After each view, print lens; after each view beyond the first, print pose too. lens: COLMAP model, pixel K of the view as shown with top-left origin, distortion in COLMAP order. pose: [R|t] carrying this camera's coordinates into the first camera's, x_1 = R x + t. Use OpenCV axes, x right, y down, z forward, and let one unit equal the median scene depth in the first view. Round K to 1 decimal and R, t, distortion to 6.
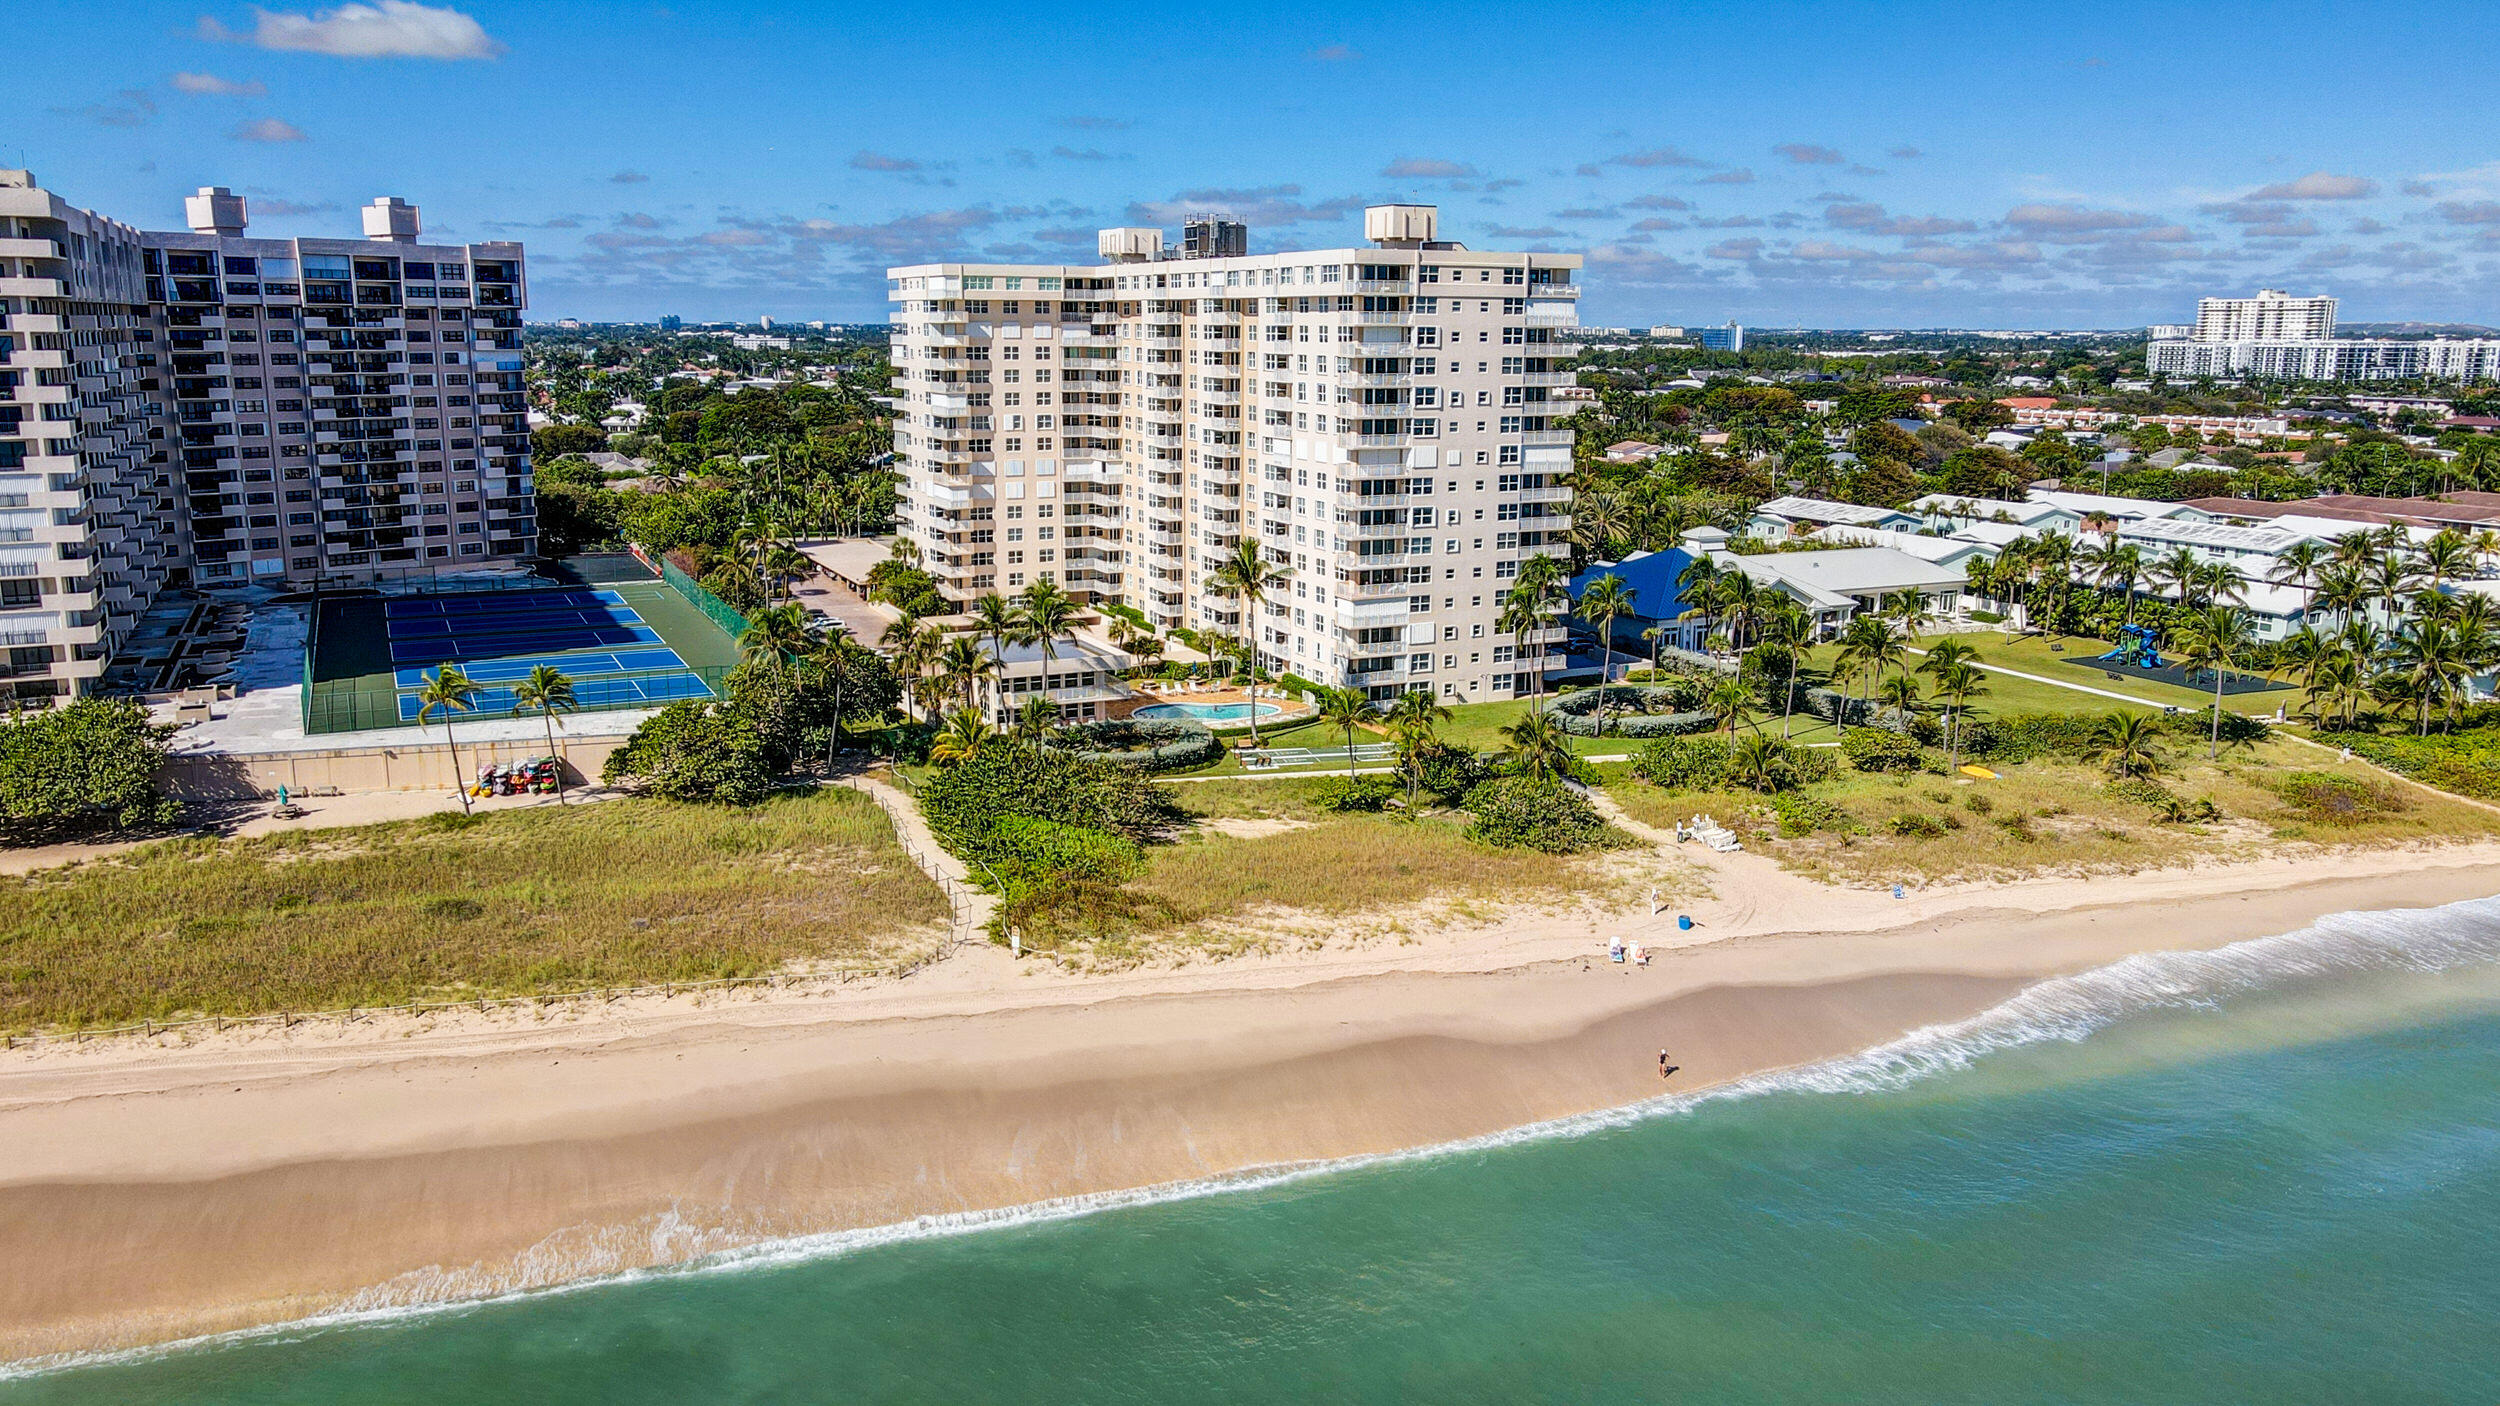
lens RADIAL K [[1853.8, 0, 1270.3], [0, 1853.8, 687.0], [0, 0, 1]] dist [-0.008187, 0.055235]
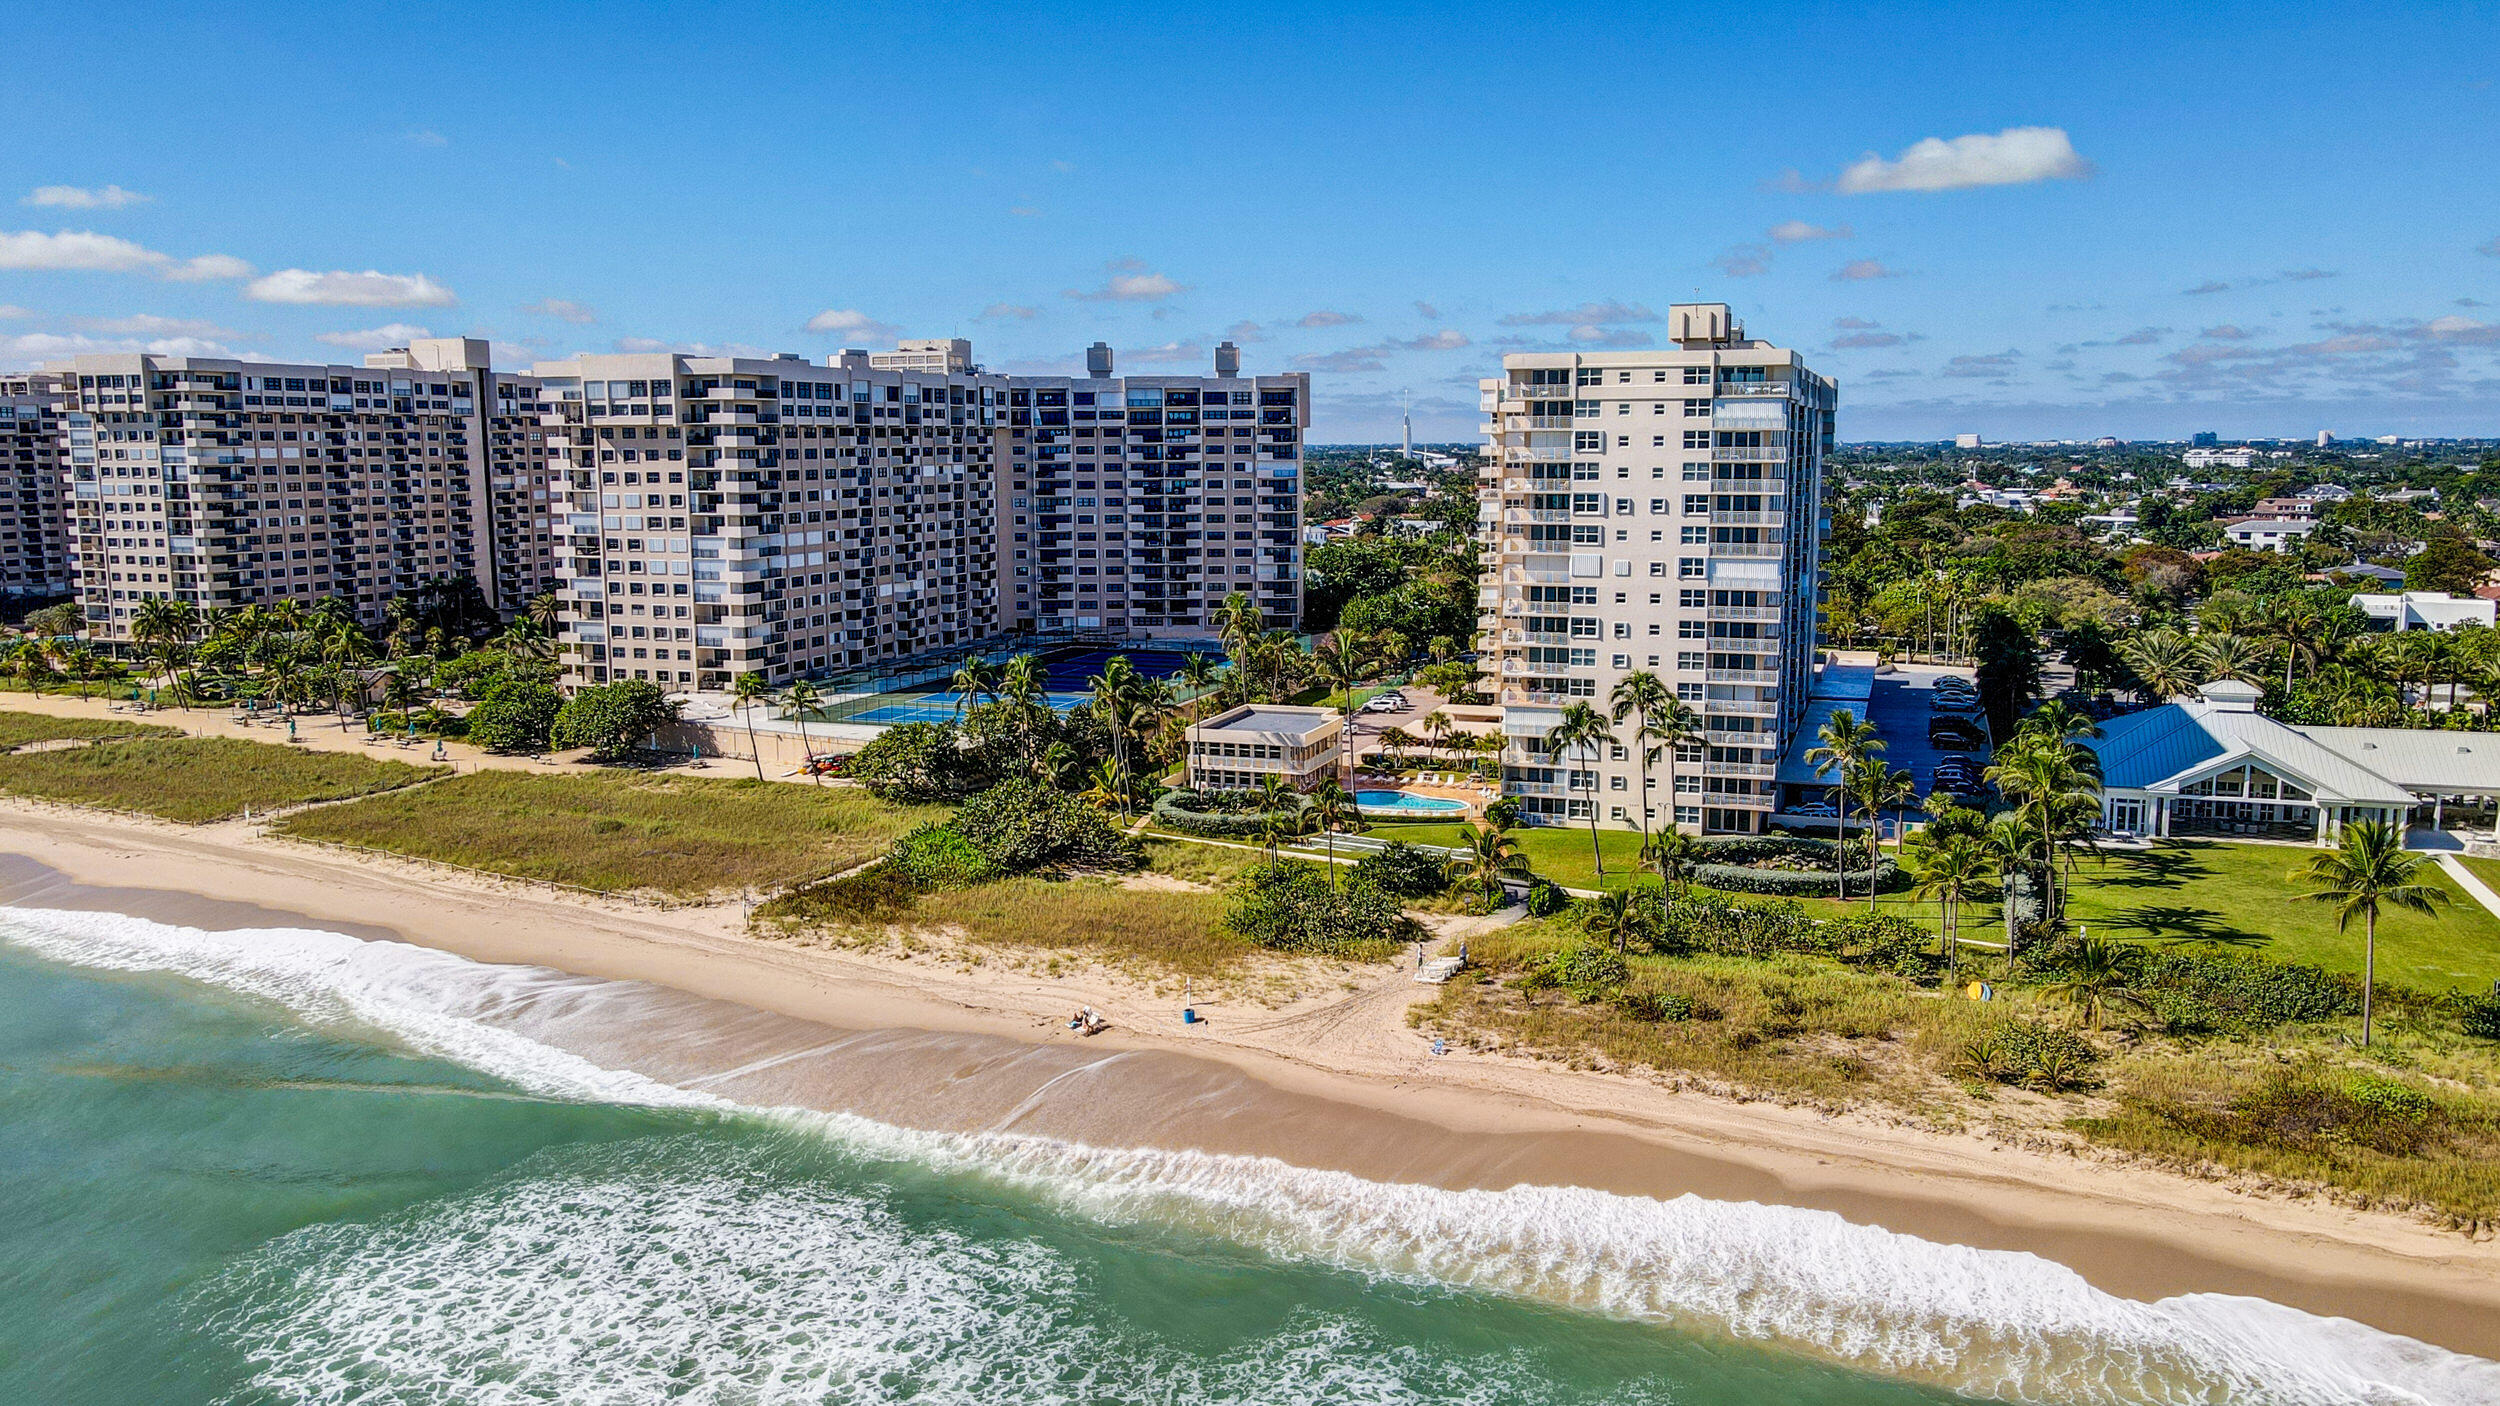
lens RADIAL K [[1868.8, 0, 1266.5], [0, 1868.8, 684.0], [0, 0, 1]] dist [0.000702, 0.043458]
pose [[0.695937, 0.083981, -0.713175, 0.645031], [-0.130126, 0.991445, -0.010233, -0.030713], [0.706214, 0.099924, 0.700911, 0.203542]]
